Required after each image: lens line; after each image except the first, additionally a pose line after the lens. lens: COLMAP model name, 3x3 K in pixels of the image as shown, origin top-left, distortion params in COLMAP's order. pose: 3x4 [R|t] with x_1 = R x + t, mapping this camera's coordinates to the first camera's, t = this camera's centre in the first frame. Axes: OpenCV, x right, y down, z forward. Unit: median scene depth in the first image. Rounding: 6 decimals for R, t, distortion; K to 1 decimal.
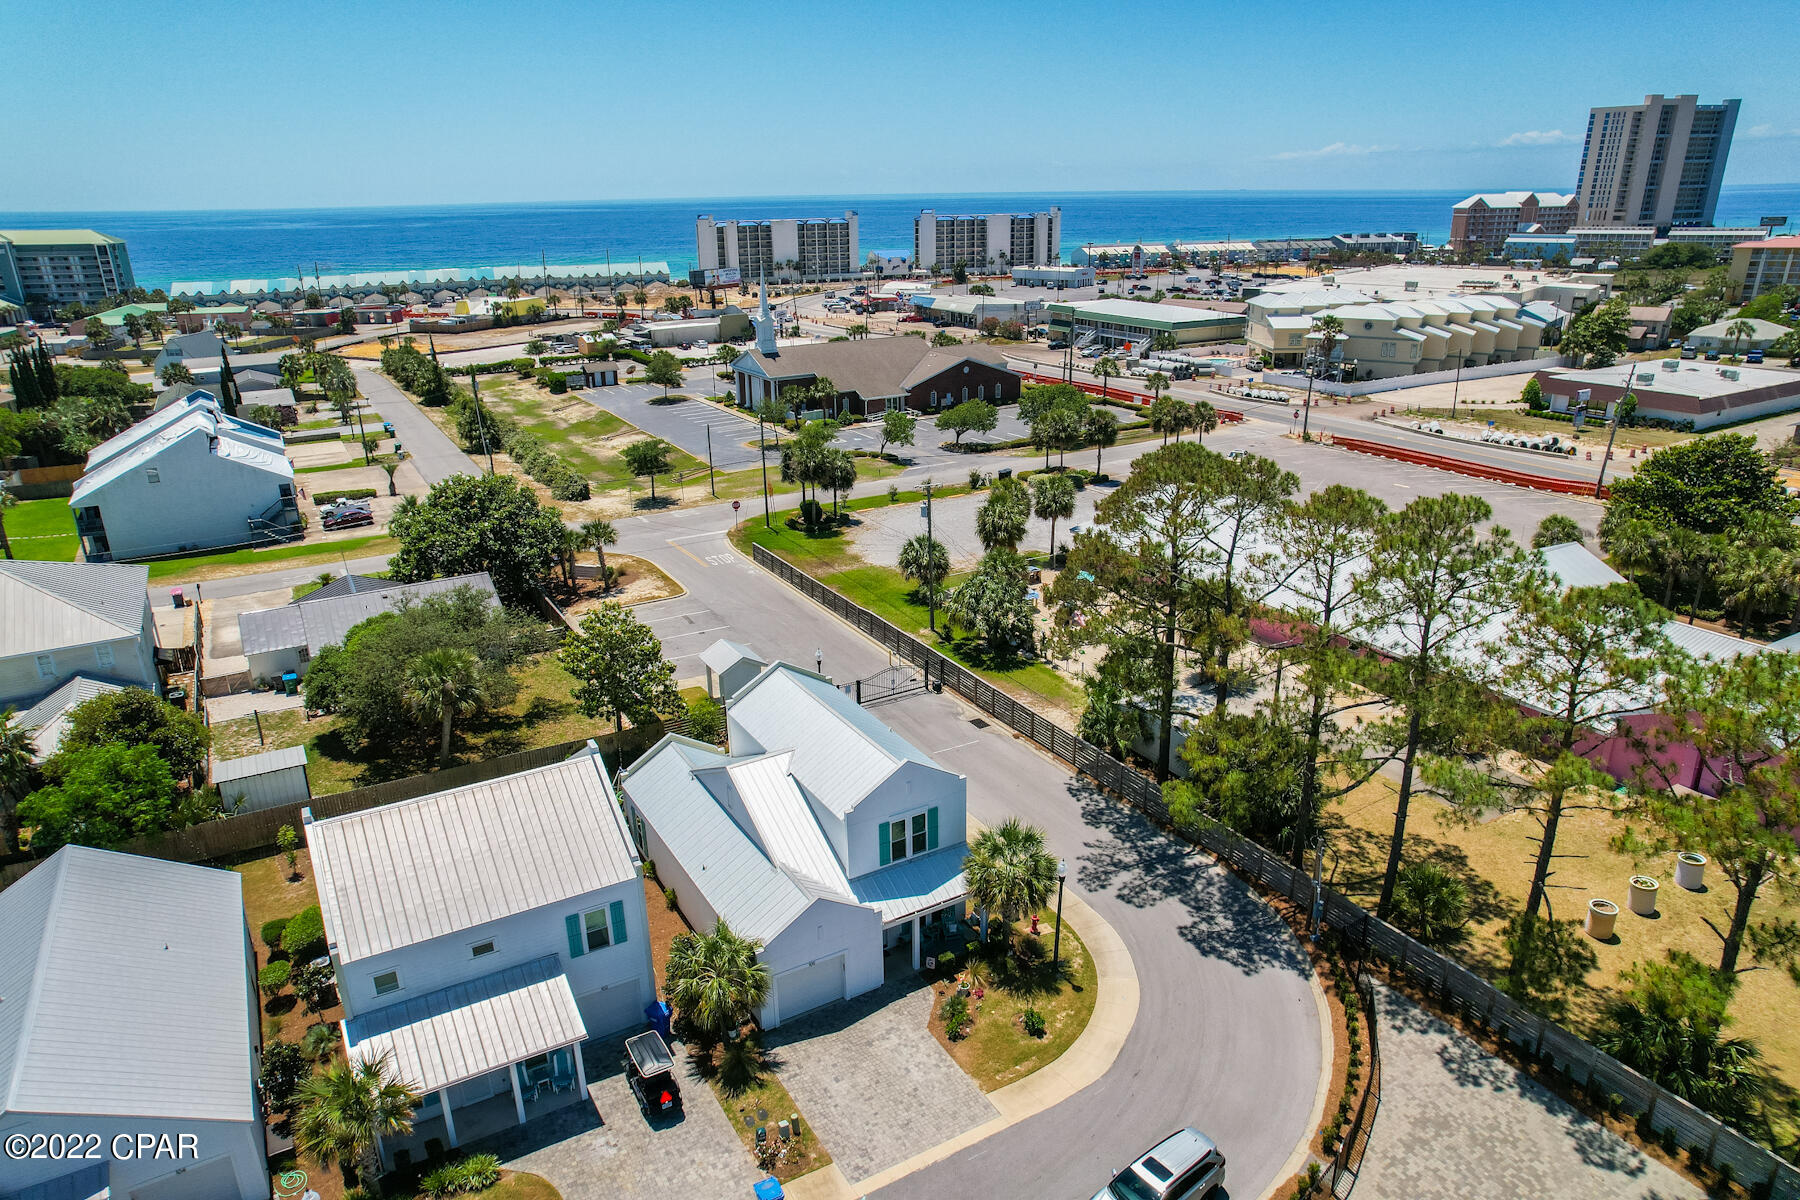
lens RADIAL K [[1148.7, 0, 898.7], [0, 1148.7, 608.0], [0, 0, 1]] dist [-0.081368, 0.072669]
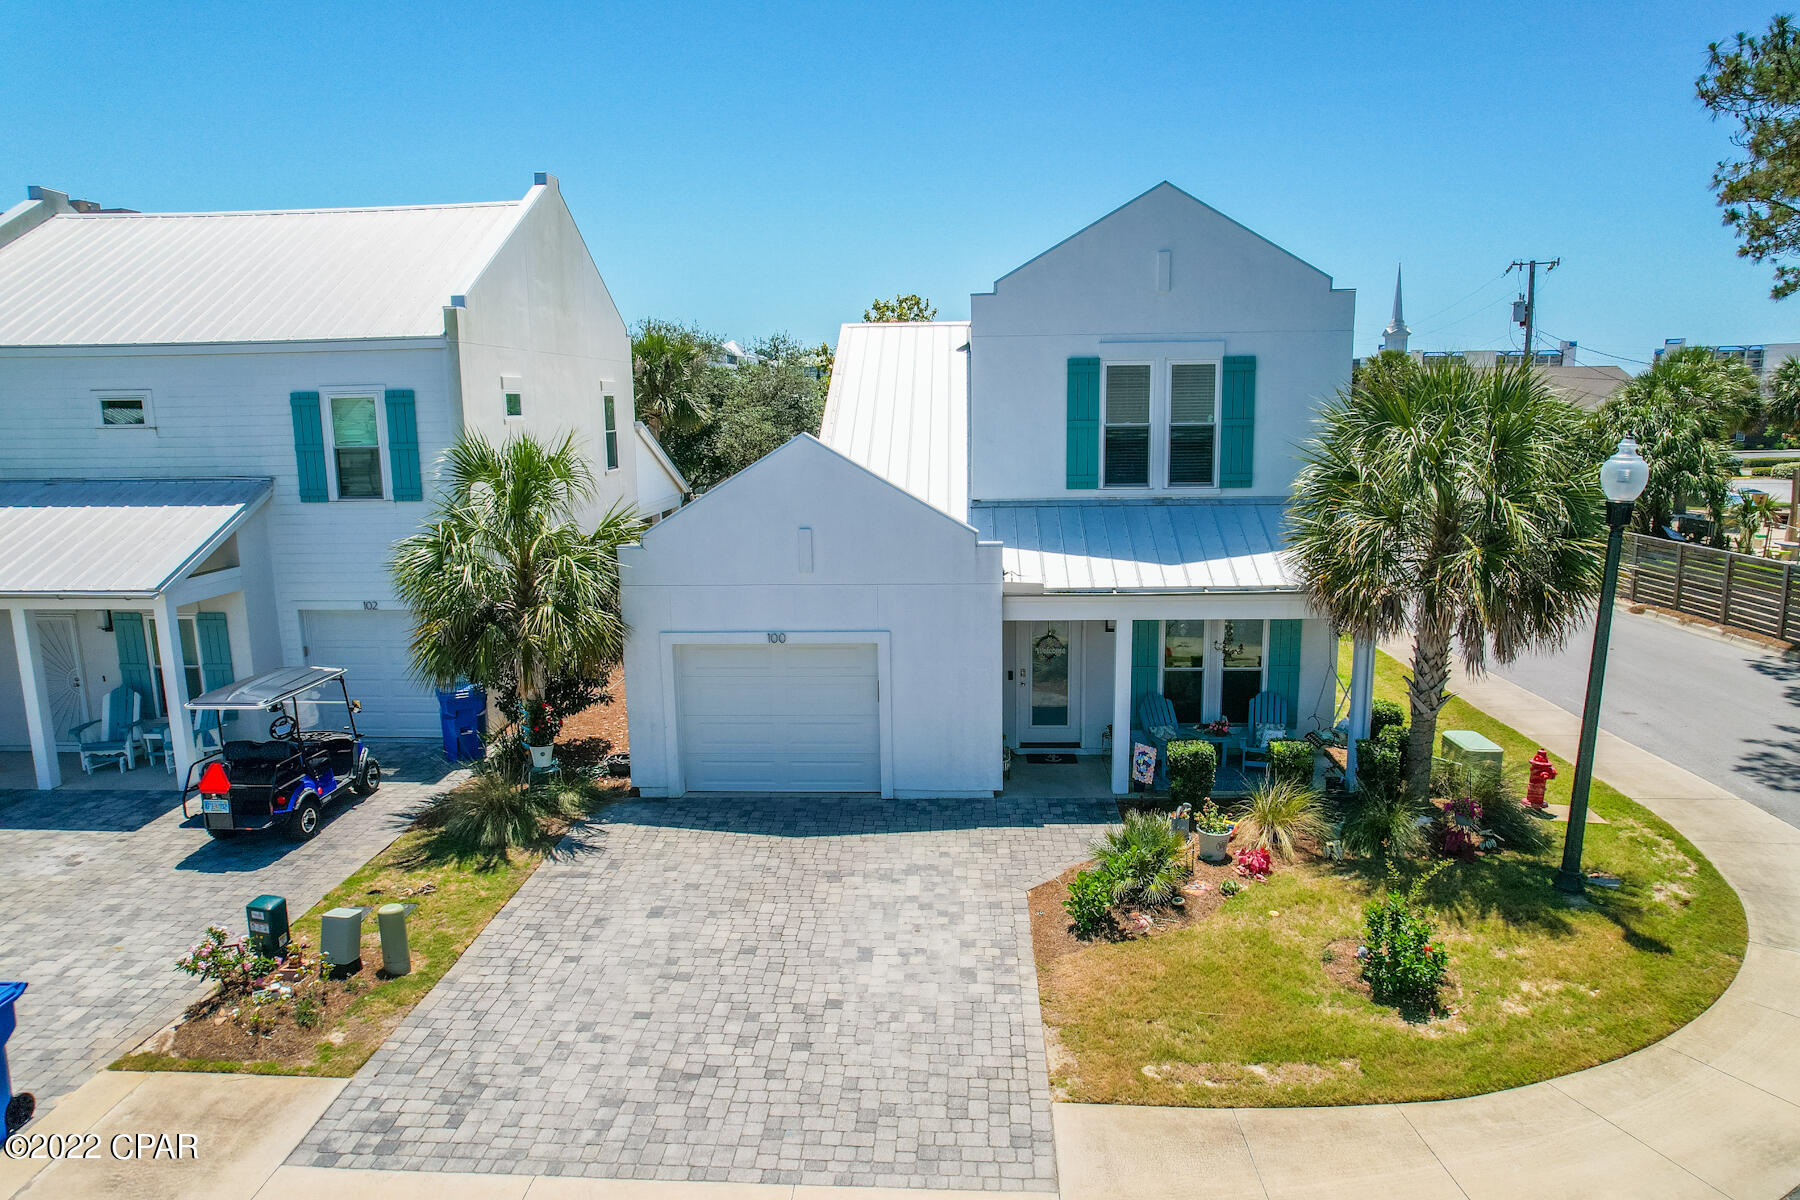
lens RADIAL K [[1148.7, 0, 898.7], [0, 1148.7, 608.0], [0, 0, 1]] dist [-0.081368, 0.072669]
pose [[0.835321, 0.100845, -0.540434, 0.041708], [-0.184856, 0.977316, -0.103356, 0.090830], [0.517752, 0.186238, 0.835014, 0.194212]]
